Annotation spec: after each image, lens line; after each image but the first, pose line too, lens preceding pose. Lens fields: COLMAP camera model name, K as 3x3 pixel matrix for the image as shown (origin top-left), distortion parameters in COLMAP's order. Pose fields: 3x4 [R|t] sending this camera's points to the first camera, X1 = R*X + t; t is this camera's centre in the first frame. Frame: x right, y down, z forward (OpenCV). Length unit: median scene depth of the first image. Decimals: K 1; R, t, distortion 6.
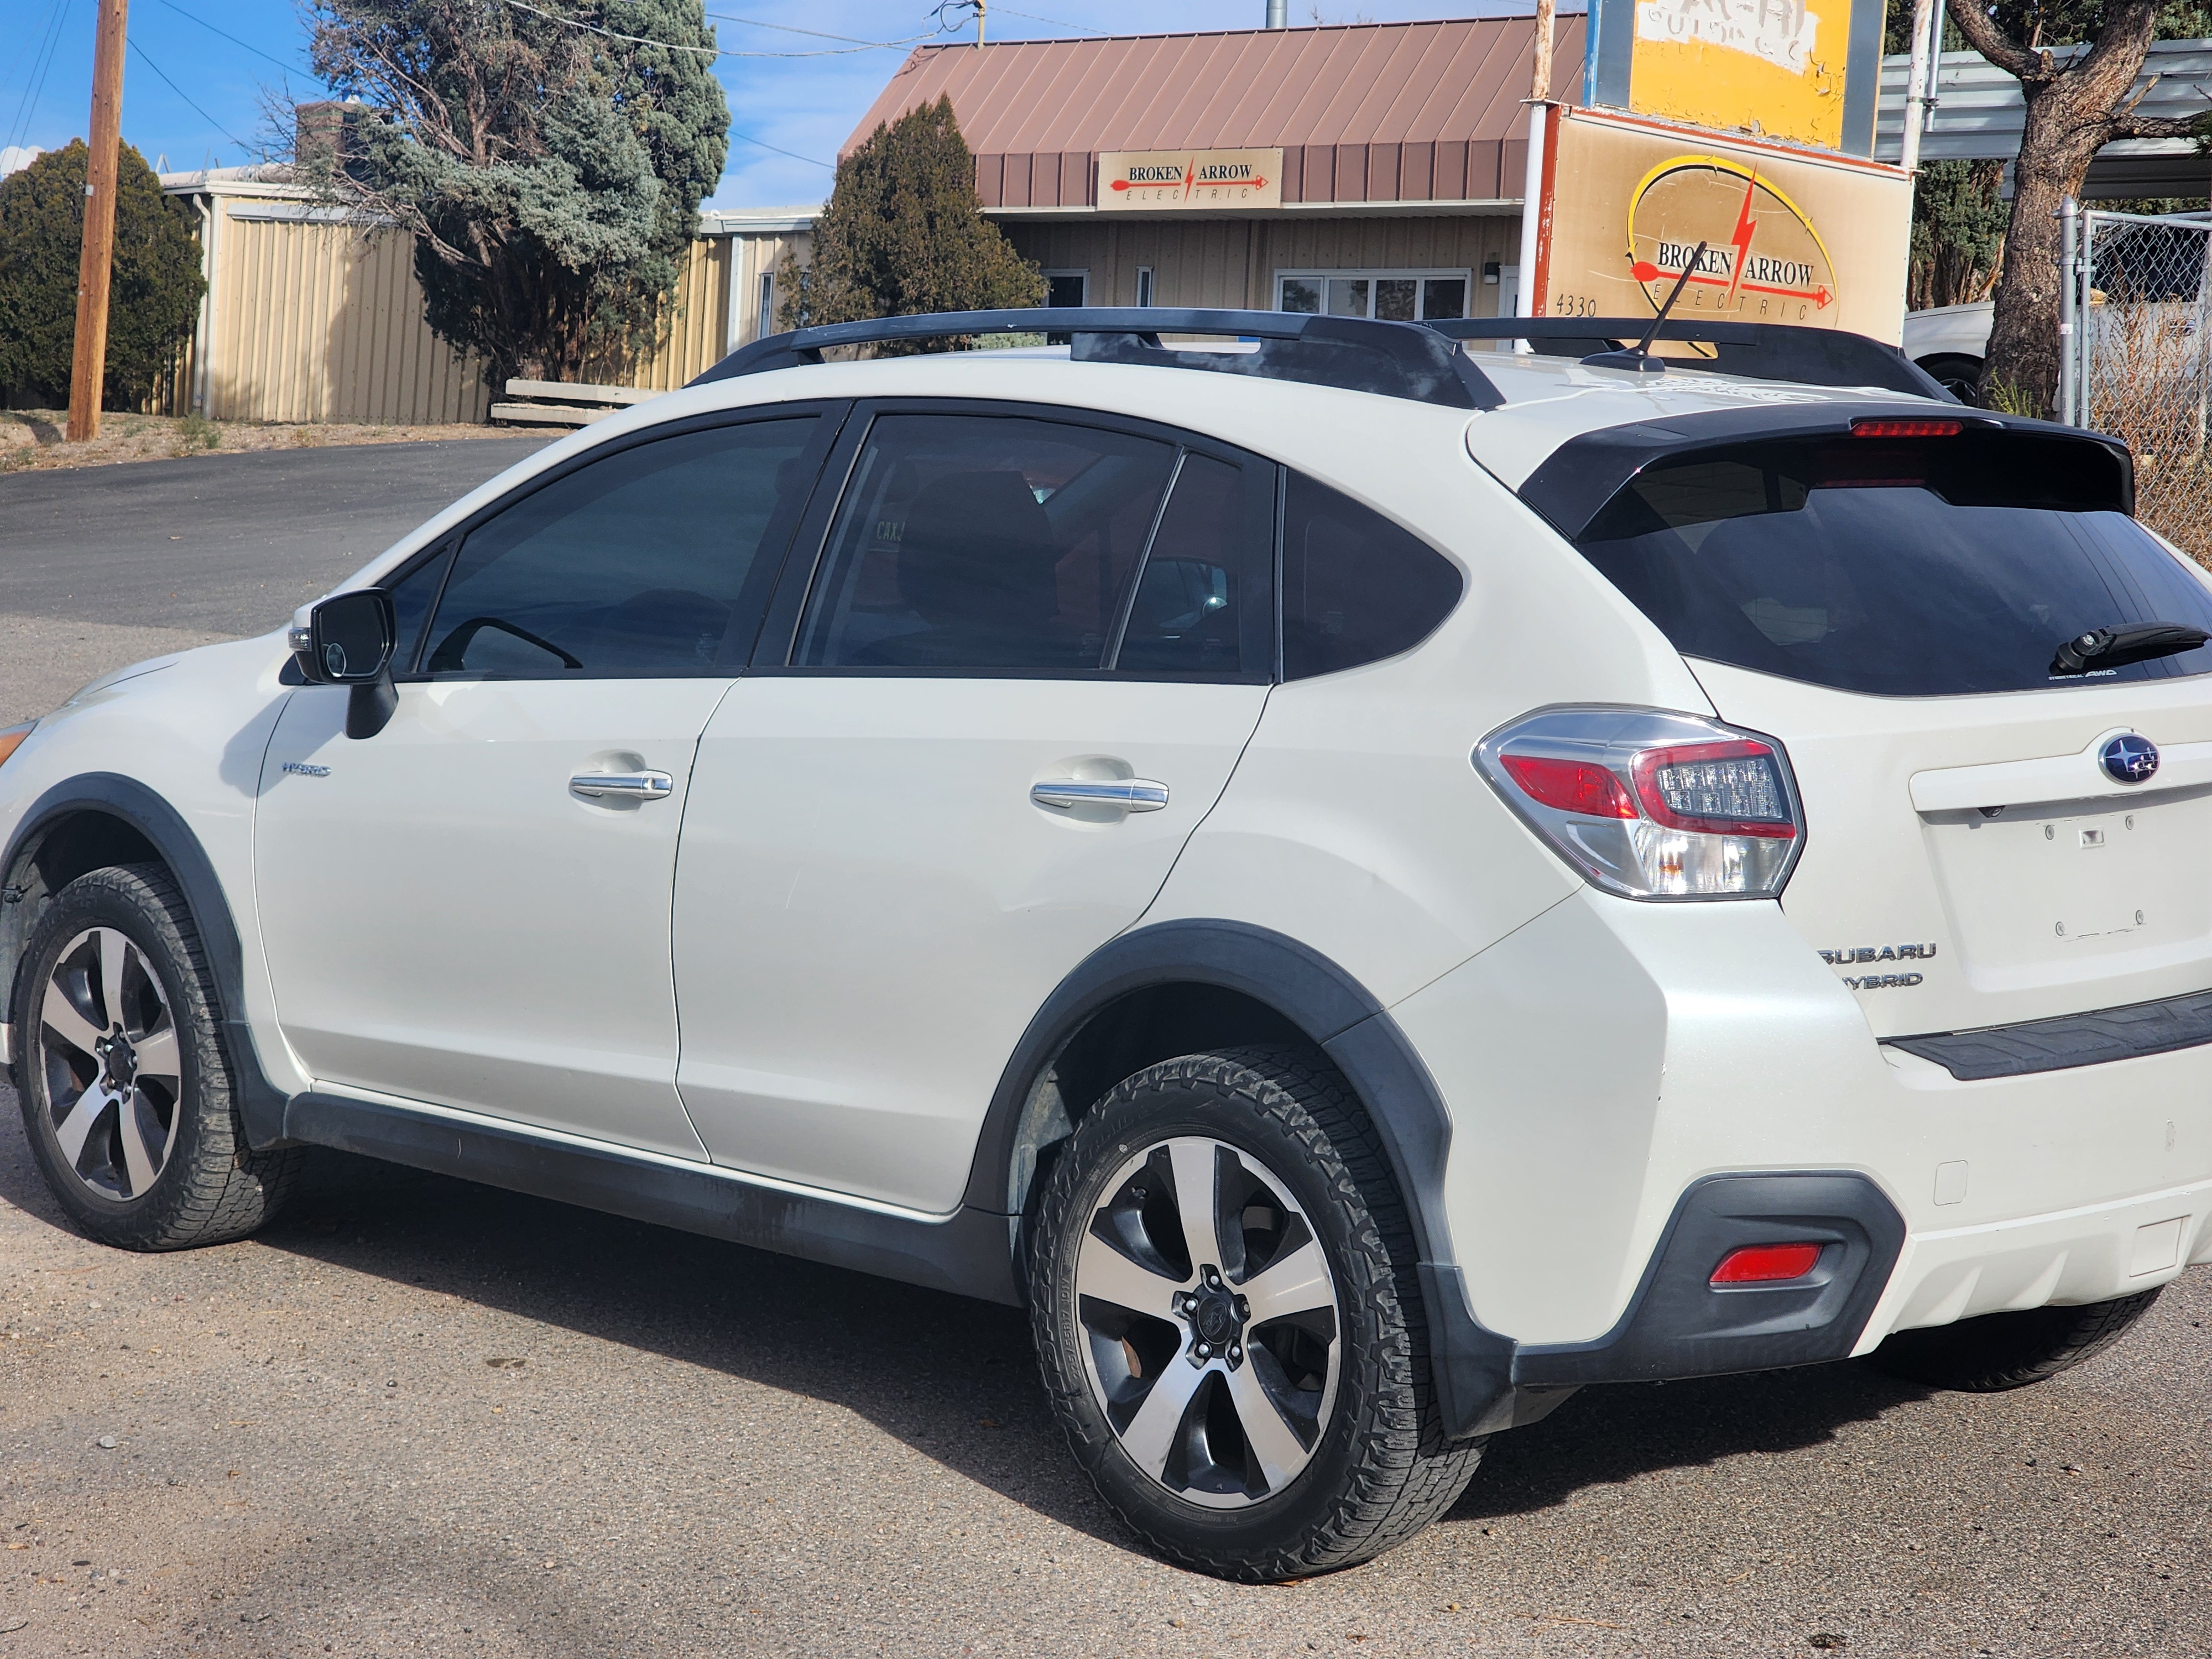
lens RADIAL K [[4503.6, 0, 1107.4], [0, 4503.6, 827.1], [0, 0, 1]] dist [-0.091472, 0.000000]
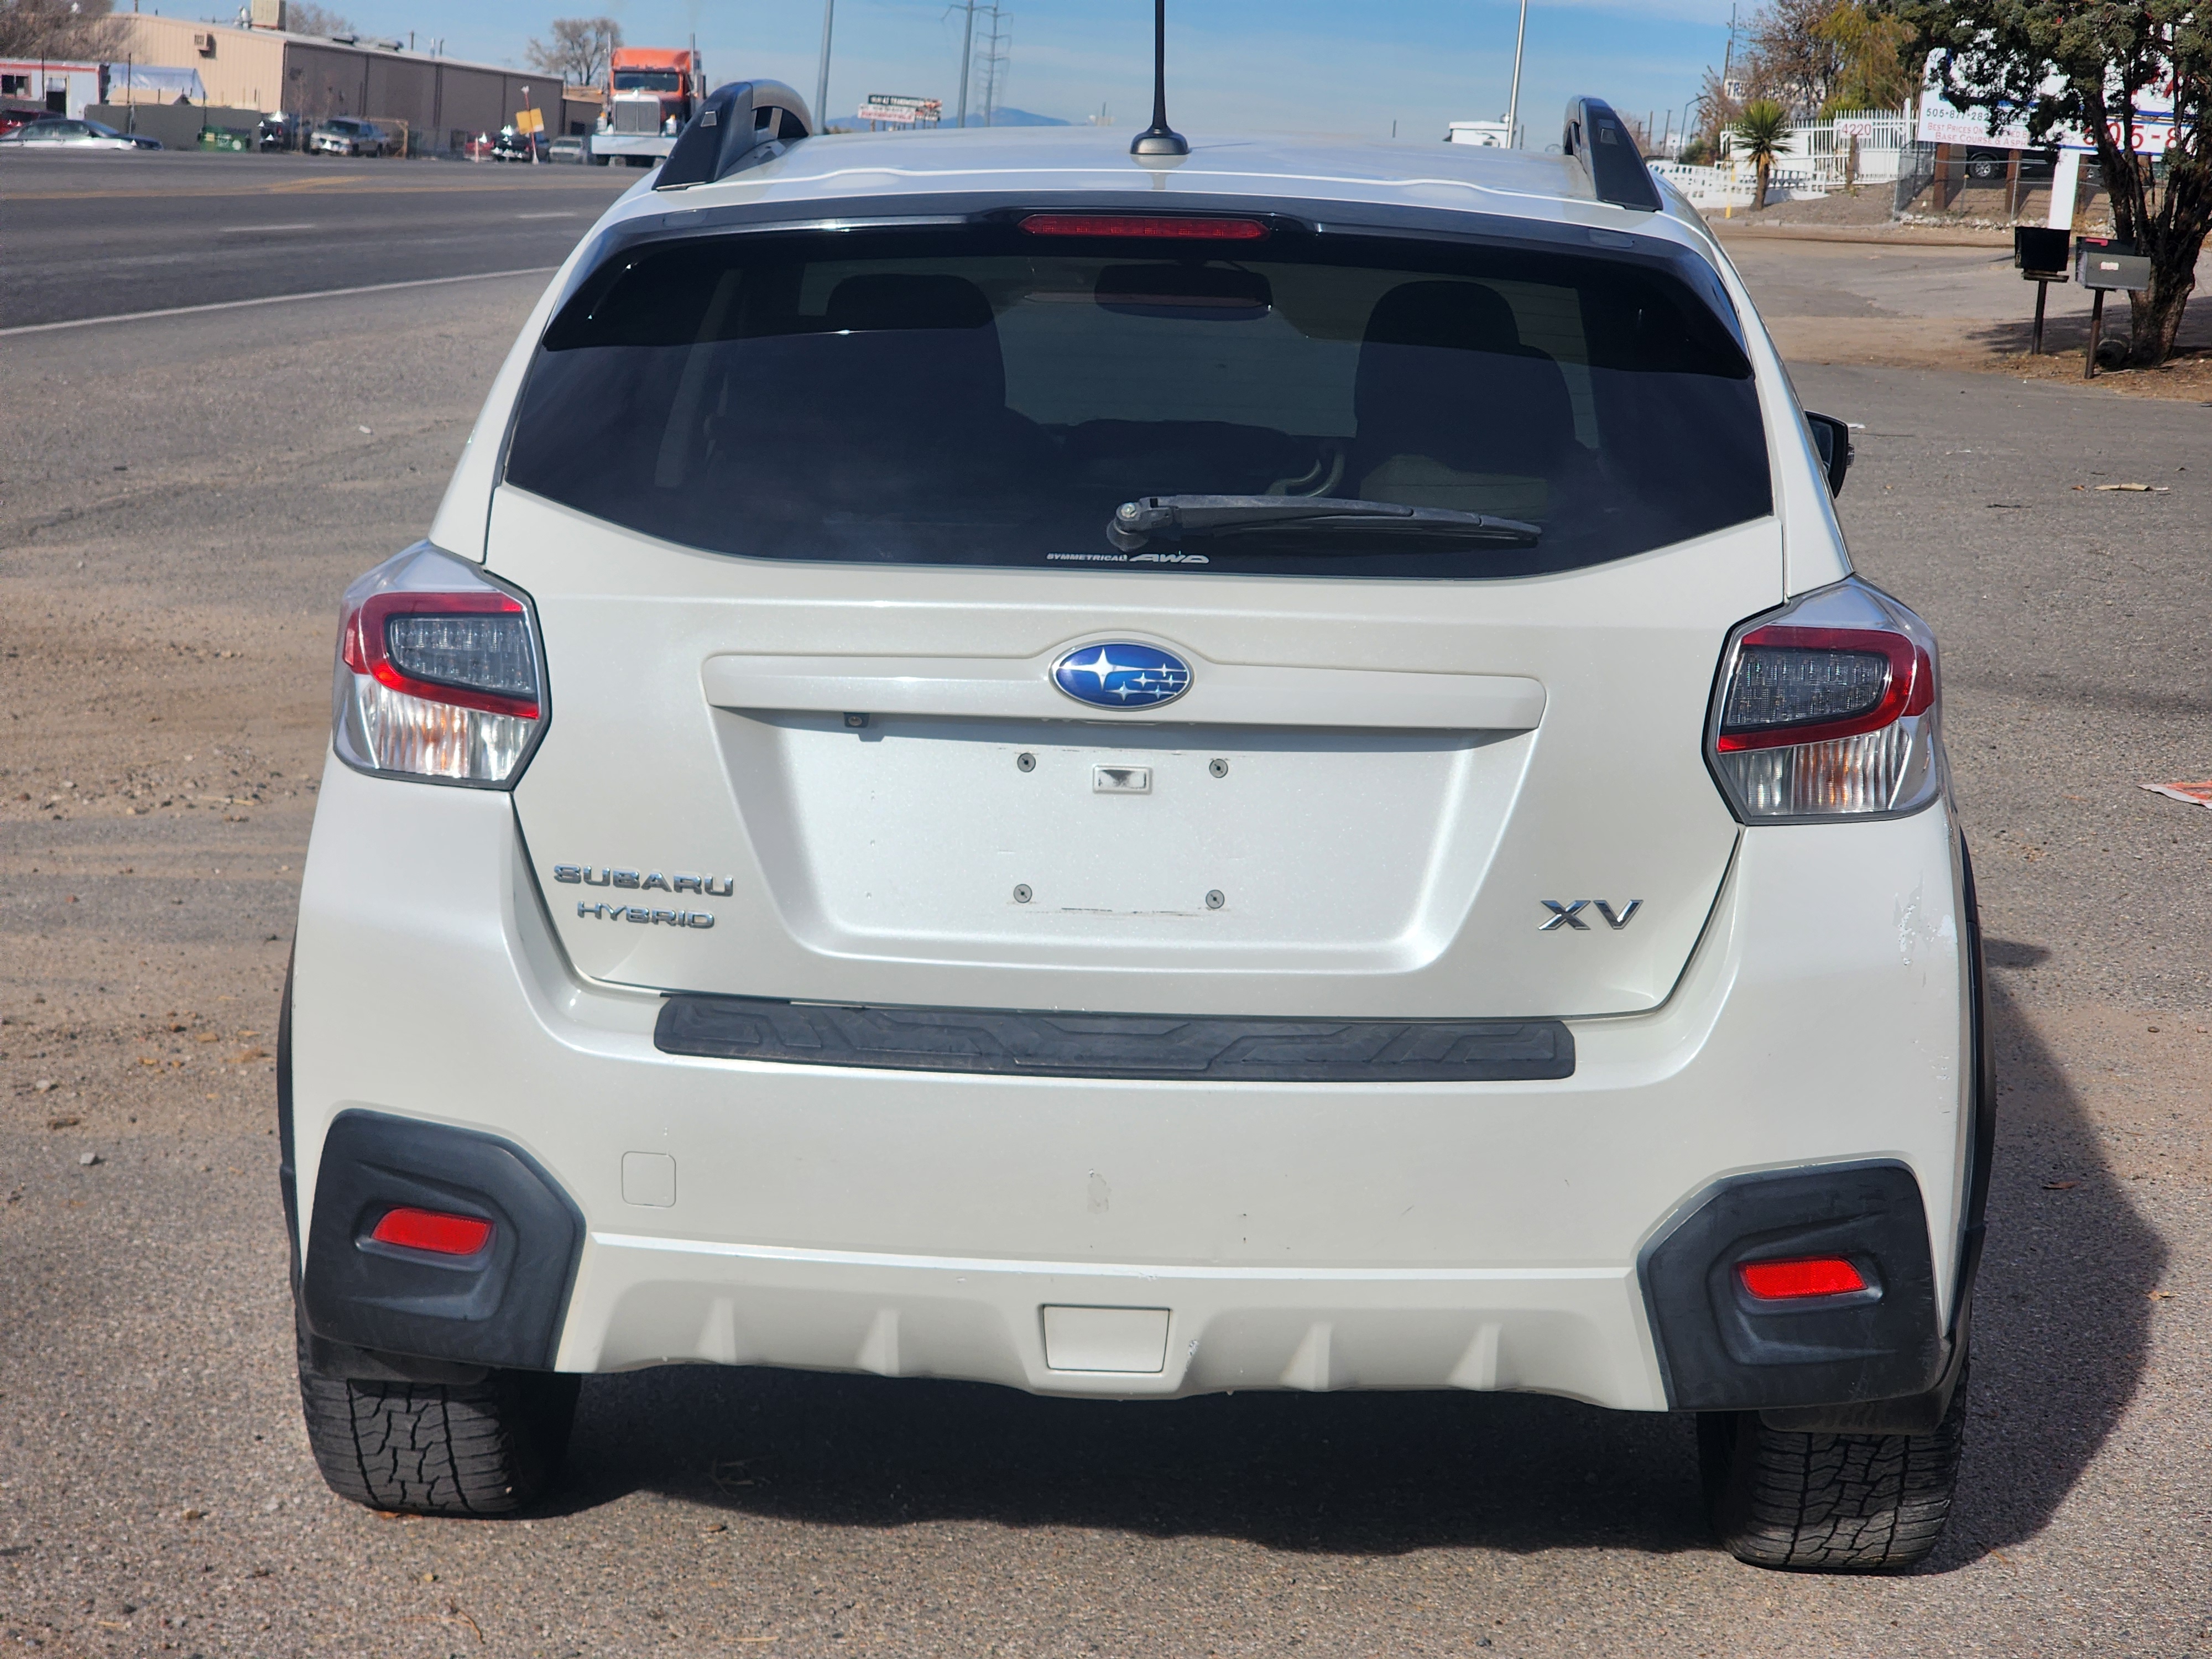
lens RADIAL K [[4503.6, 0, 1099.8], [0, 4503.6, 815.3], [0, 0, 1]] dist [-0.091472, 0.000000]
pose [[0.677691, 0.112383, -0.726709, 0.747494], [-0.092116, 0.993442, 0.067731, -0.041215], [0.729555, 0.021041, 0.683599, 0.485919]]
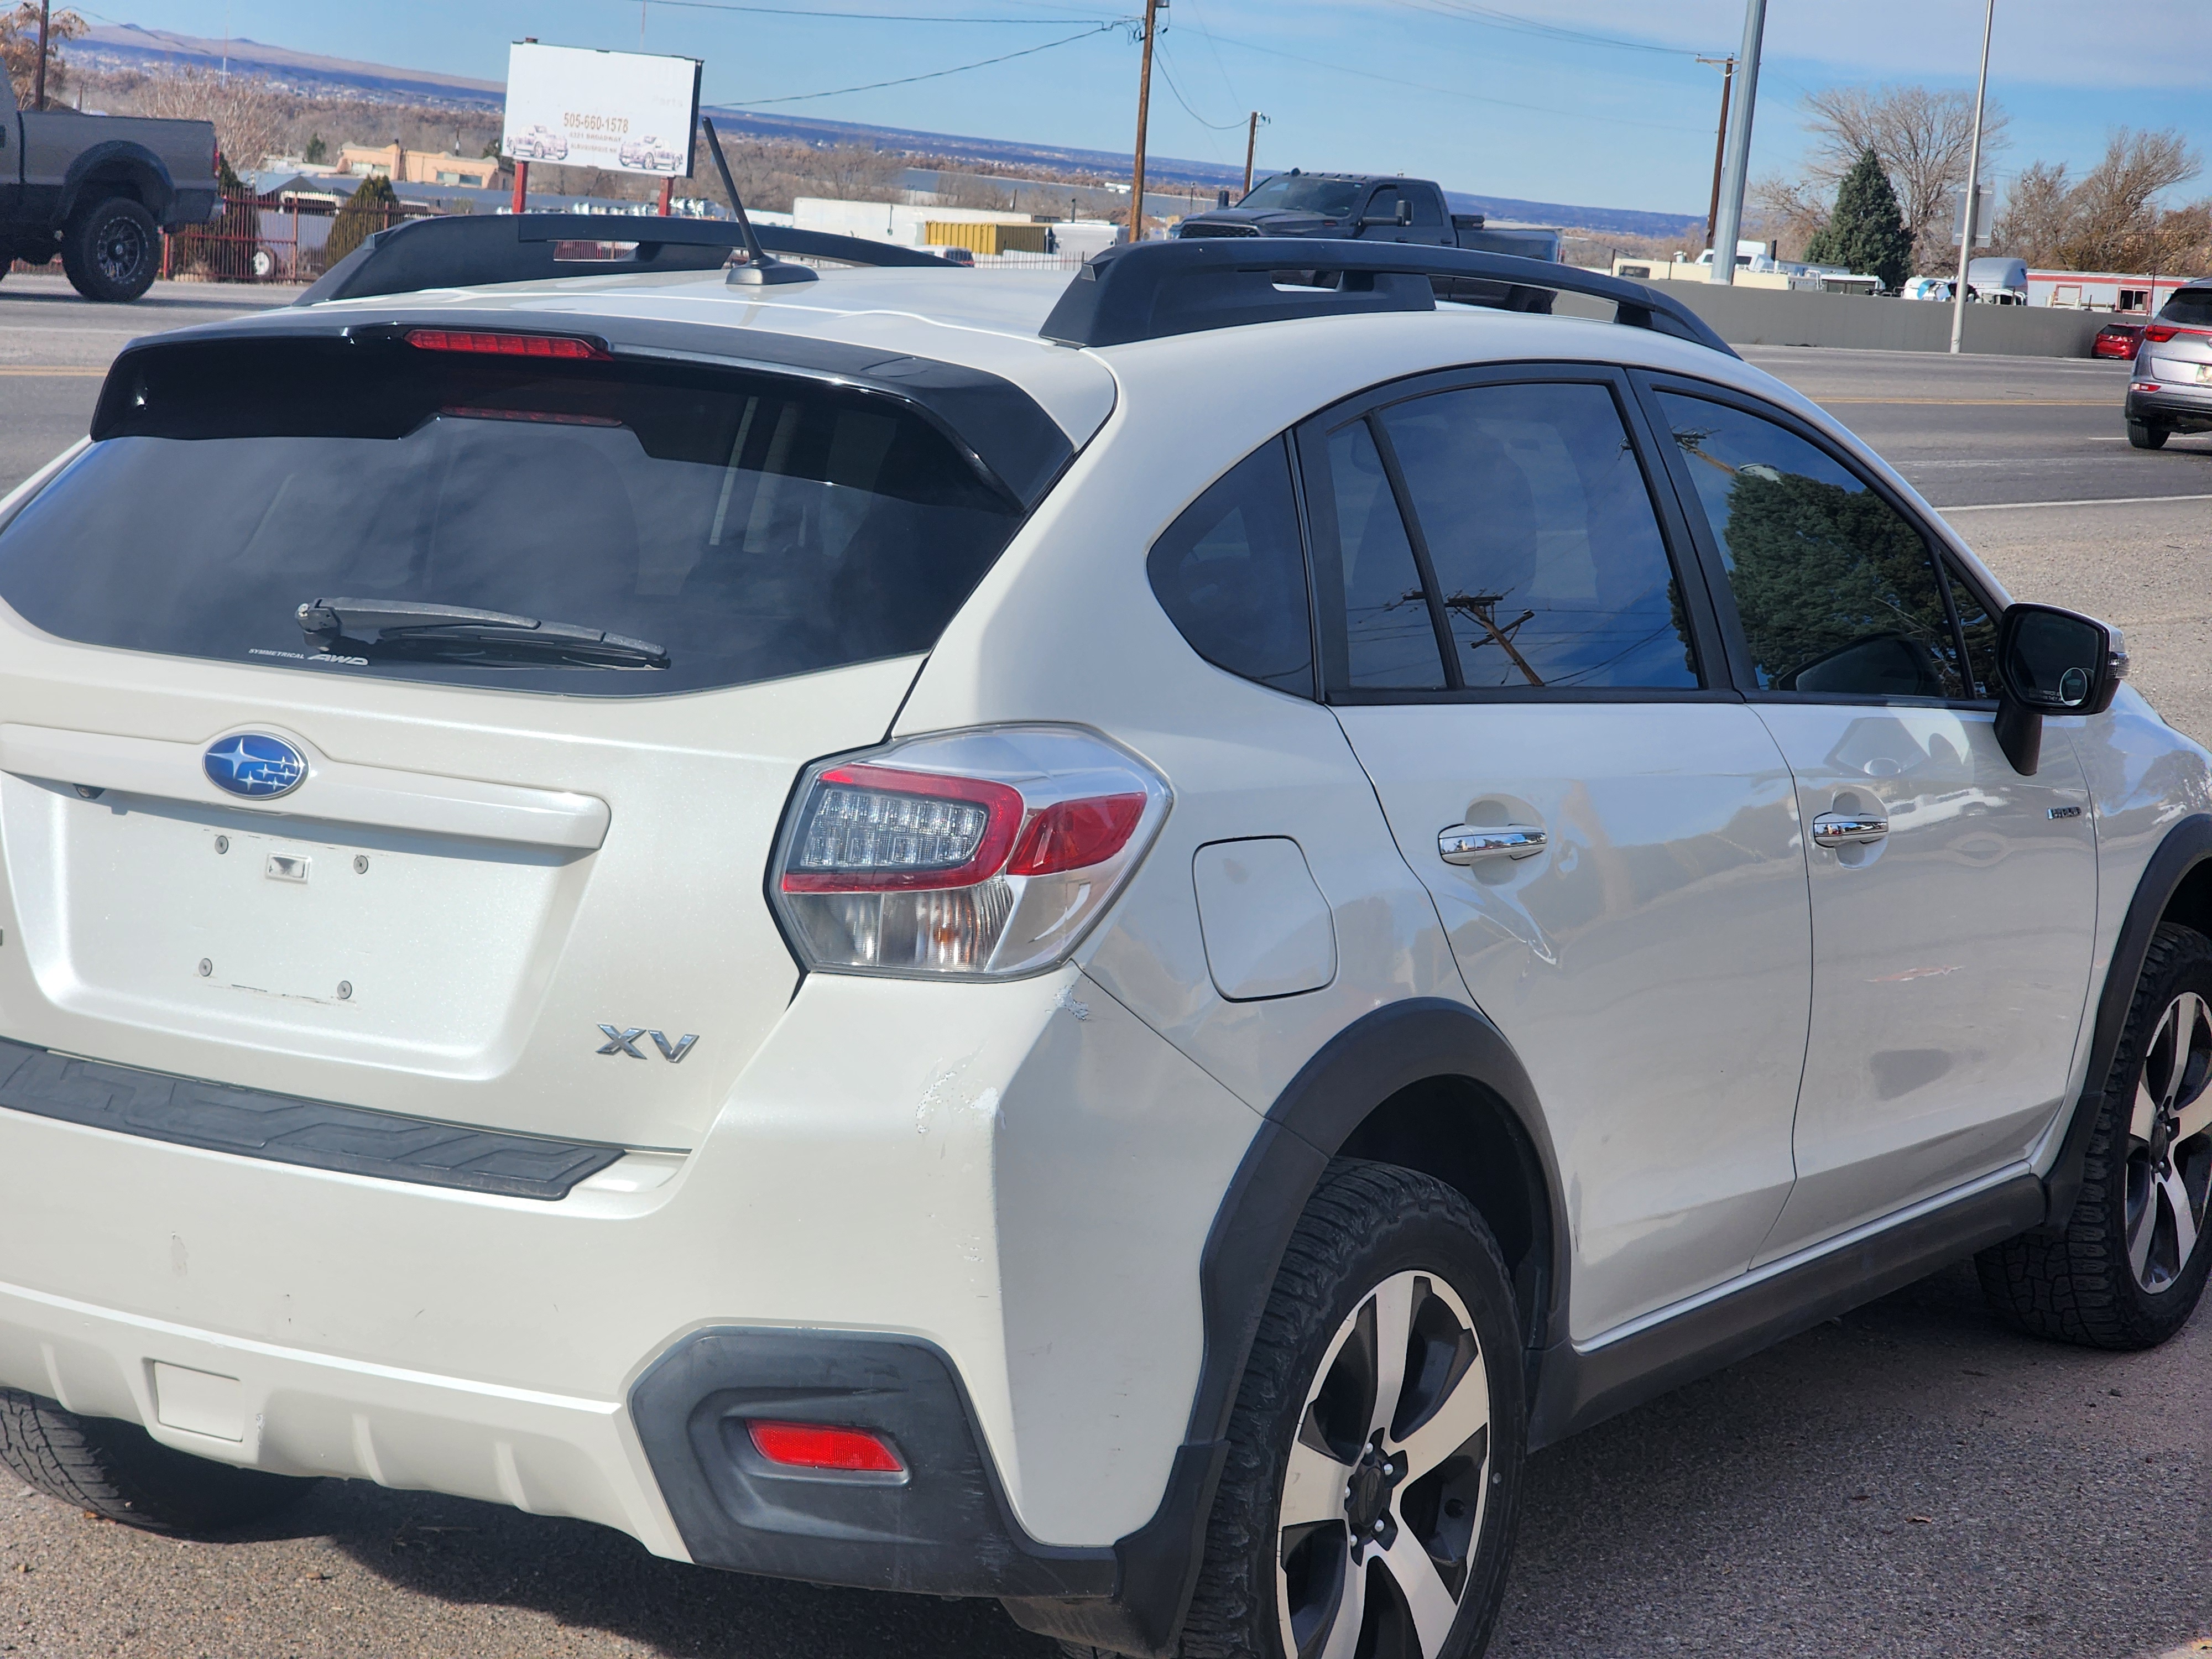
lens RADIAL K [[4503.6, 0, 1105.2], [0, 4503.6, 844.5], [0, 0, 1]] dist [-0.091472, 0.000000]
pose [[0.244600, 0.121408, -0.961993, 0.978197], [-0.149941, 0.984932, 0.086178, -0.087502], [0.957961, 0.123163, 0.259119, 0.924382]]
